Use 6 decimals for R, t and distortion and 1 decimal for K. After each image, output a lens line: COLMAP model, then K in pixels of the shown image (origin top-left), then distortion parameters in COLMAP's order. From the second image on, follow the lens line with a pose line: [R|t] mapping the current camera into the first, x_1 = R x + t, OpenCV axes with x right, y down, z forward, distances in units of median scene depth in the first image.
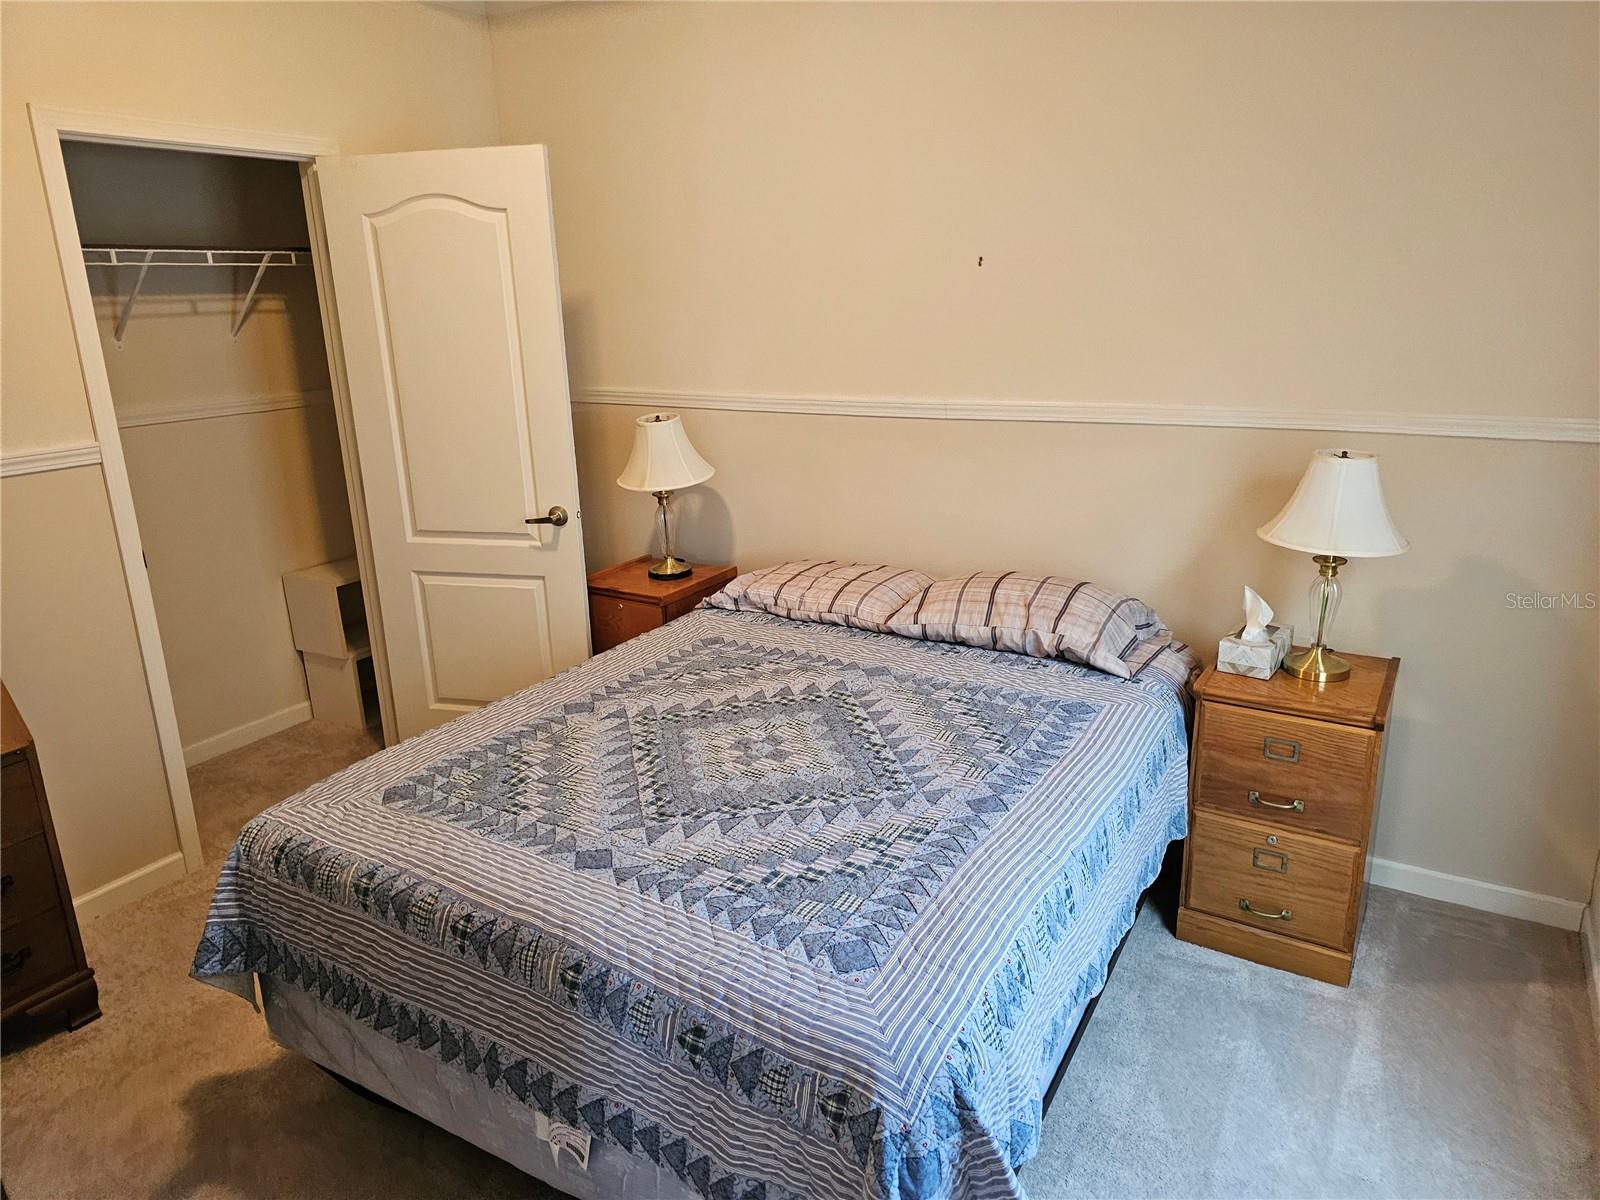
lens RADIAL K [[1028.5, 0, 801.8], [0, 1028.5, 554.9], [0, 0, 1]] dist [0.037186, -0.040338]
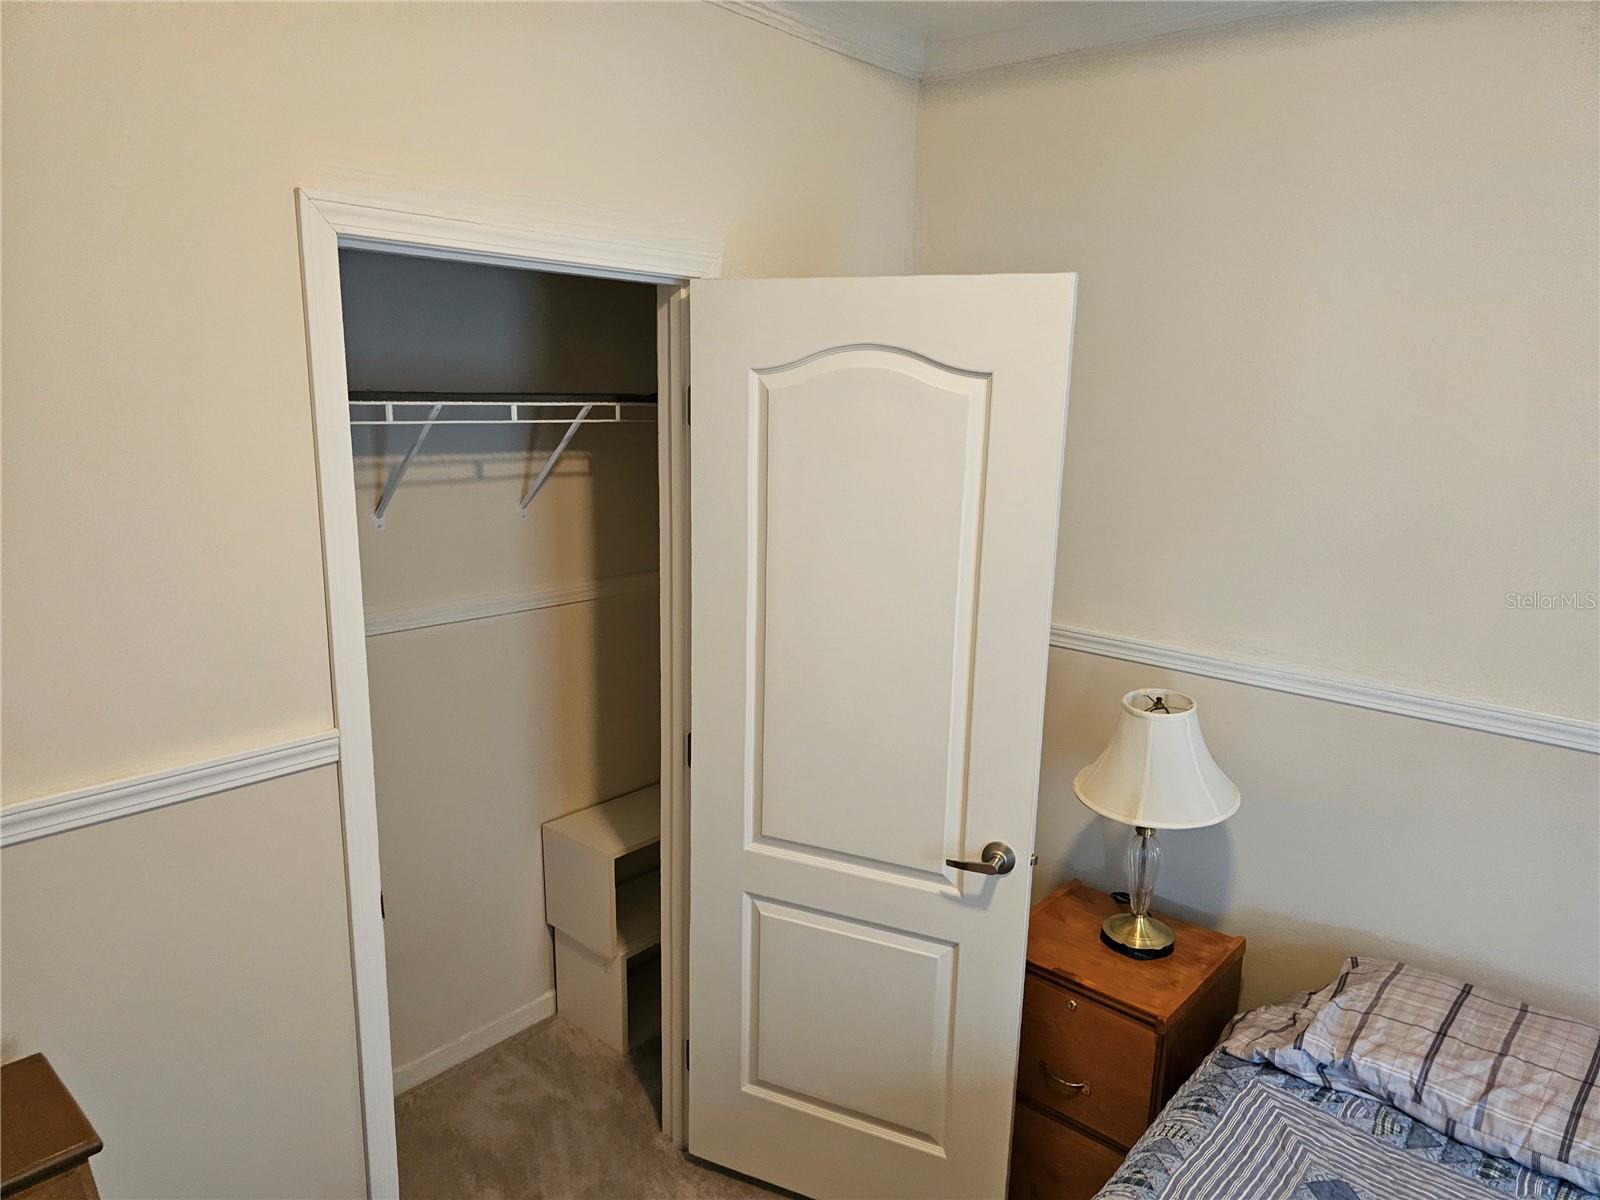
lens RADIAL K [[1068.4, 0, 800.0], [0, 1068.4, 600.0], [0, 0, 1]] dist [0.031875, -0.004726]
pose [[0.981649, 0.083736, -0.171326, -0.262662], [-0.092501, 0.994748, -0.043817, -0.156166], [0.166757, 0.058861, 0.984240, 0.350085]]
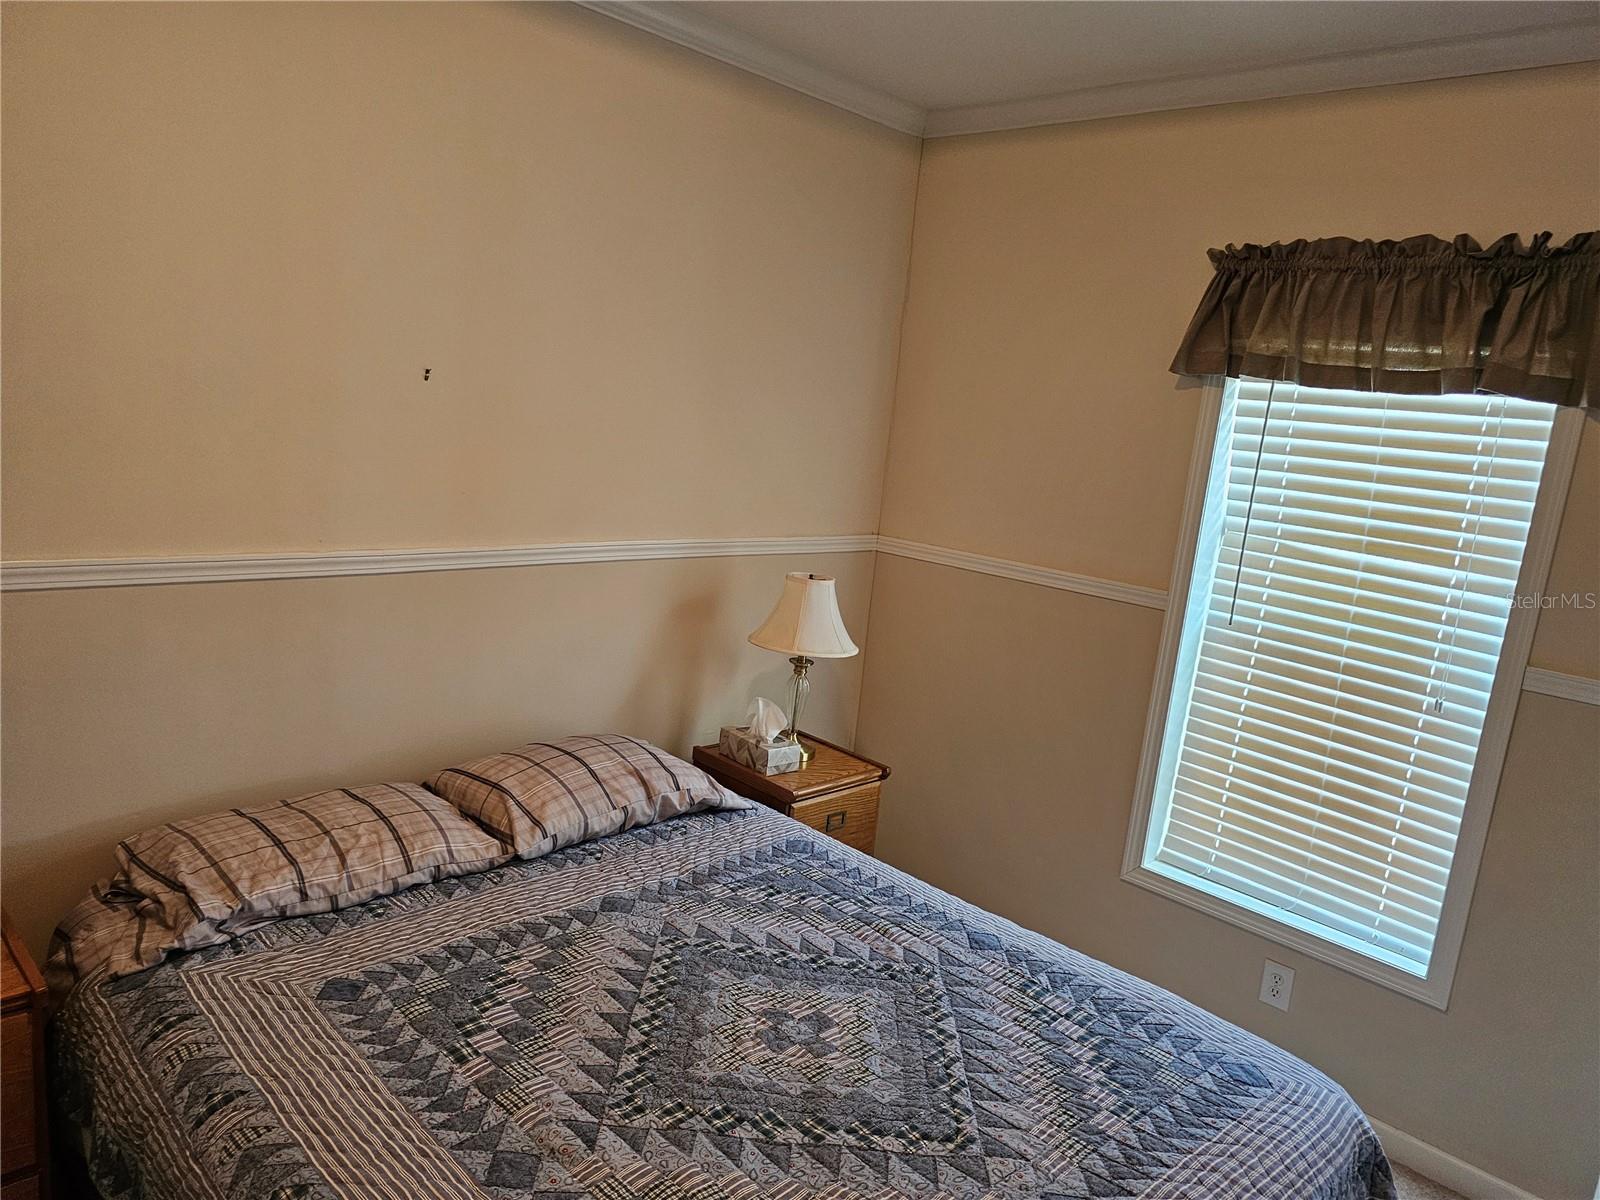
lens RADIAL K [[1068.4, 0, 800.0], [0, 1068.4, 600.0], [0, 0, 1]] dist [0.031875, -0.004726]
pose [[0.251126, -0.125909, 0.959730, -0.528699], [0.146134, 0.985071, 0.090996, -0.138488], [-0.956860, 0.117397, 0.265777, 0.509185]]
